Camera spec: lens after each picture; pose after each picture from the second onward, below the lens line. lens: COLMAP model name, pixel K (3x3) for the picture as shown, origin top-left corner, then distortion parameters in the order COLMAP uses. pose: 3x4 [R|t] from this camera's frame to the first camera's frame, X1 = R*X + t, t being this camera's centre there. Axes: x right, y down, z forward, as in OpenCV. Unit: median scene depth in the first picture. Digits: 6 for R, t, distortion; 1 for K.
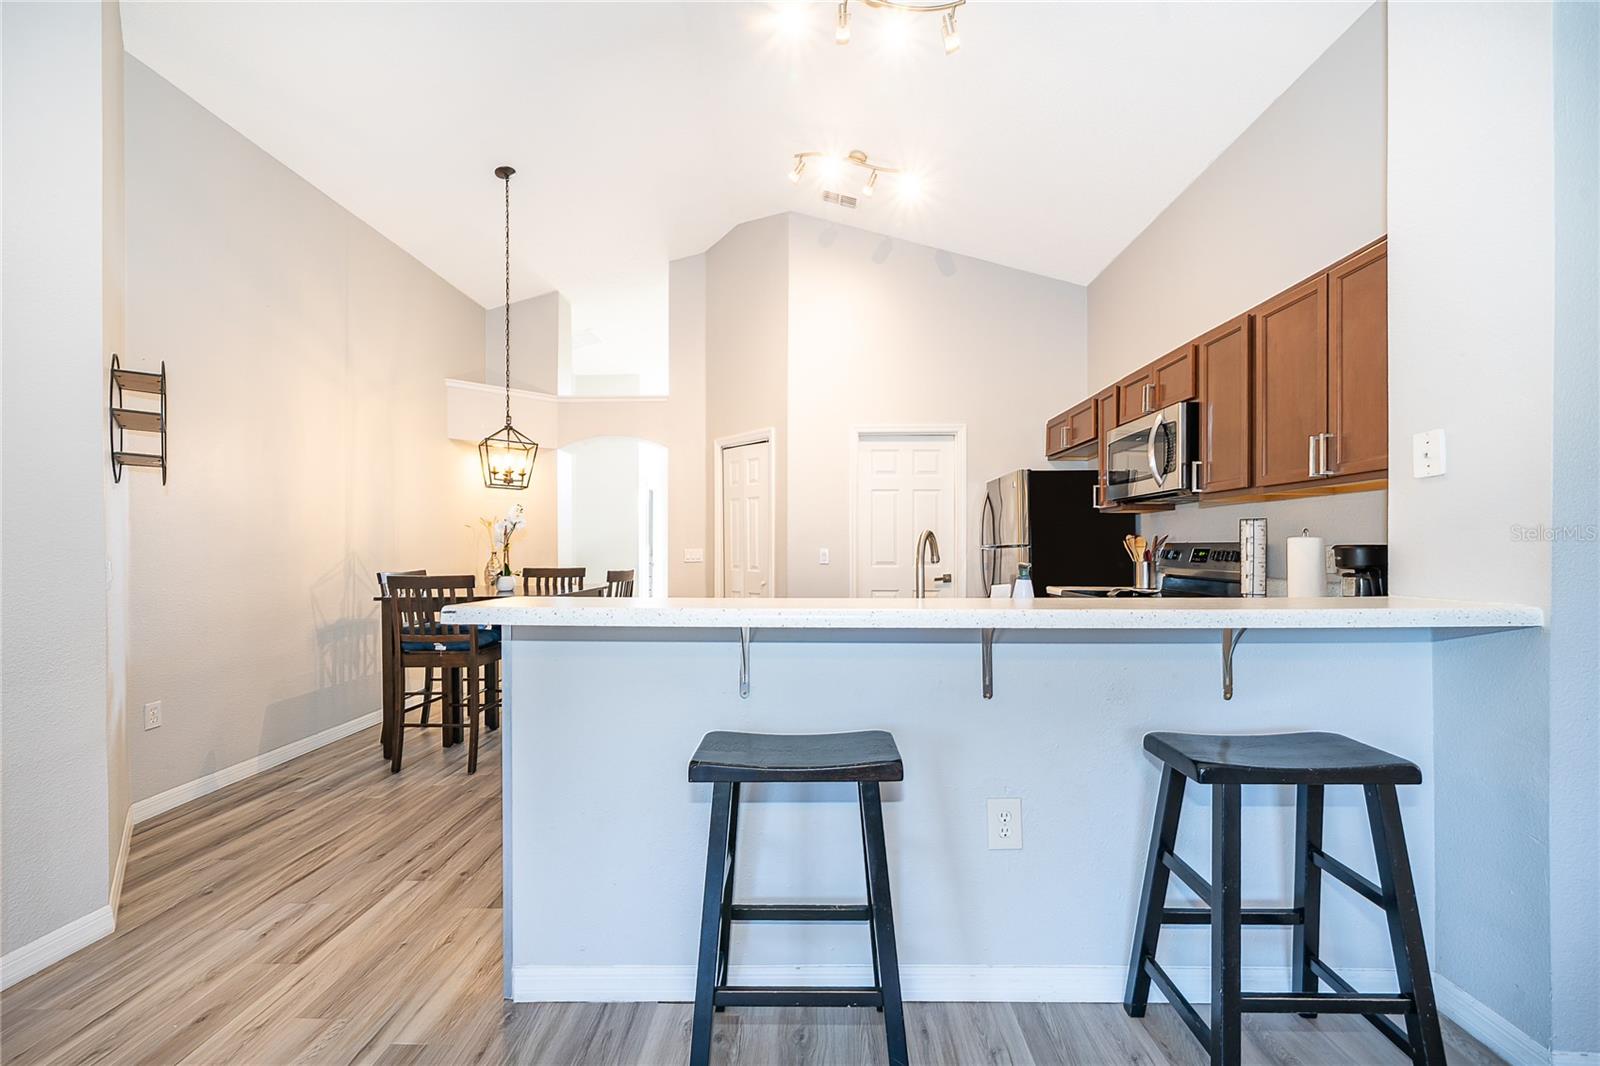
lens RADIAL K [[645.3, 0, 804.0], [0, 645.3, 553.0], [0, 0, 1]] dist [-0.000751, -0.000094]
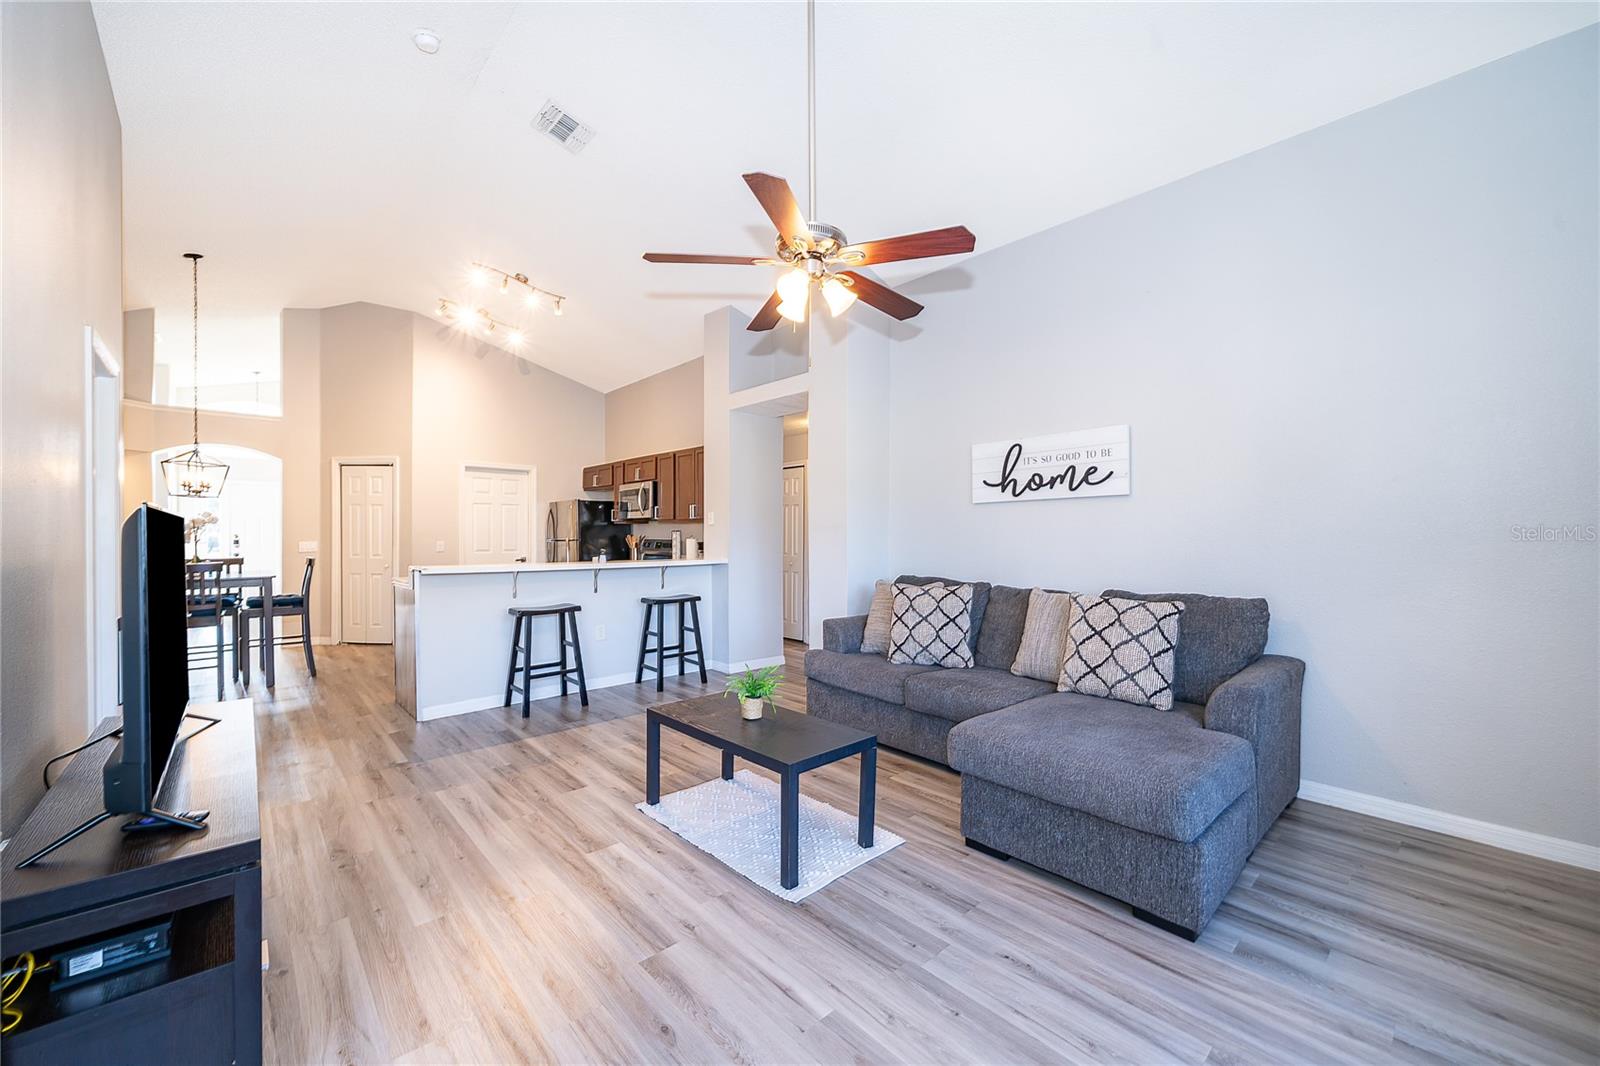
lens RADIAL K [[626.4, 0, 800.6], [0, 626.4, 538.5], [0, 0, 1]] dist [-0.002737, -0.000247]
pose [[0.723691, 0.000268, 0.690124, -0.541429], [0.001151, 0.999998, -0.001594, -0.015690], [-0.690123, 0.001948, 0.723689, -0.933830]]
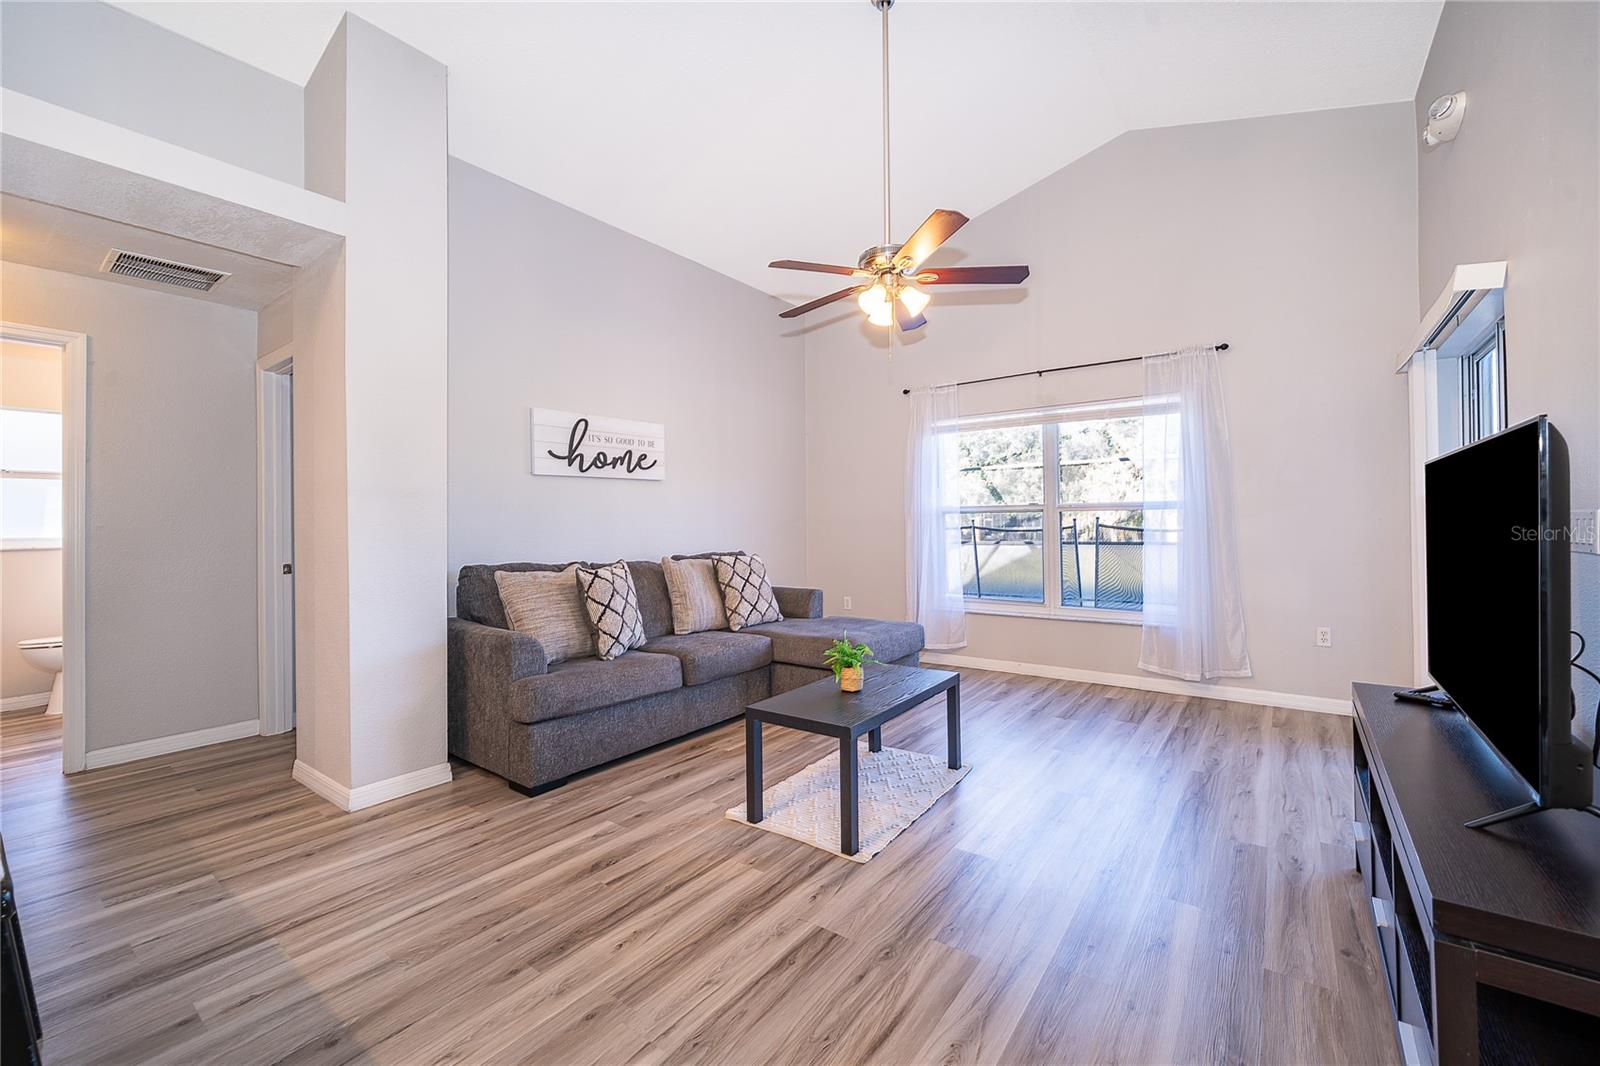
lens RADIAL K [[644.6, 0, 800.0], [0, 644.6, 515.4], [0, 0, 1]] dist [-0.000331, 0.000191]
pose [[-0.815561, 0.021677, 0.578264, -0.443152], [0.019105, 0.999762, -0.010532, 0.004297], [-0.578355, 0.002458, -0.815781, 0.421956]]
